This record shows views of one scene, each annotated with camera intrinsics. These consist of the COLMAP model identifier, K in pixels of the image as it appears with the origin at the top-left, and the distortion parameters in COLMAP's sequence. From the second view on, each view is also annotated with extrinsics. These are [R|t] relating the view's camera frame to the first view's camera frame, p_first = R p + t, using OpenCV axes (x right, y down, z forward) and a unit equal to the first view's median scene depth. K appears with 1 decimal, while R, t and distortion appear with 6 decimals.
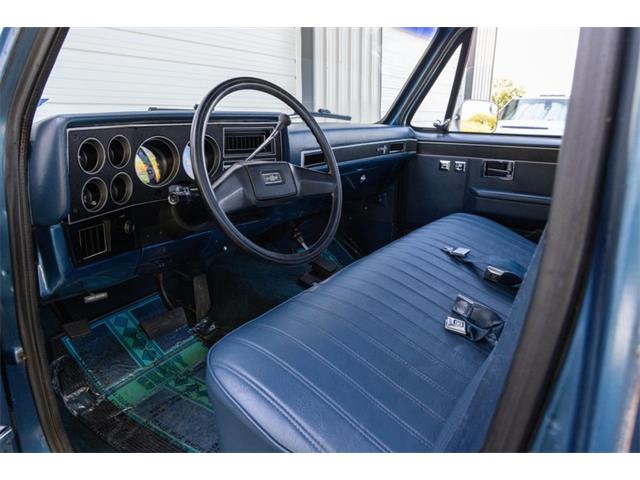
lens RADIAL K [[414.1, 0, 320.0], [0, 414.1, 240.0], [0, 0, 1]] dist [-0.003707, -0.001846]
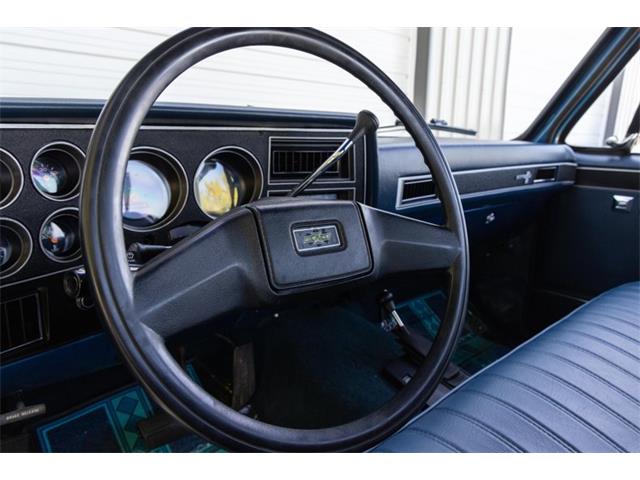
lens RADIAL K [[414.1, 0, 320.0], [0, 414.1, 240.0], [0, 0, 1]] dist [-0.003707, -0.001846]
pose [[0.967838, 0.065416, -0.242922, -0.001485], [-0.077942, 0.996060, -0.042305, -0.081018], [0.239197, 0.059879, 0.969123, 0.354700]]
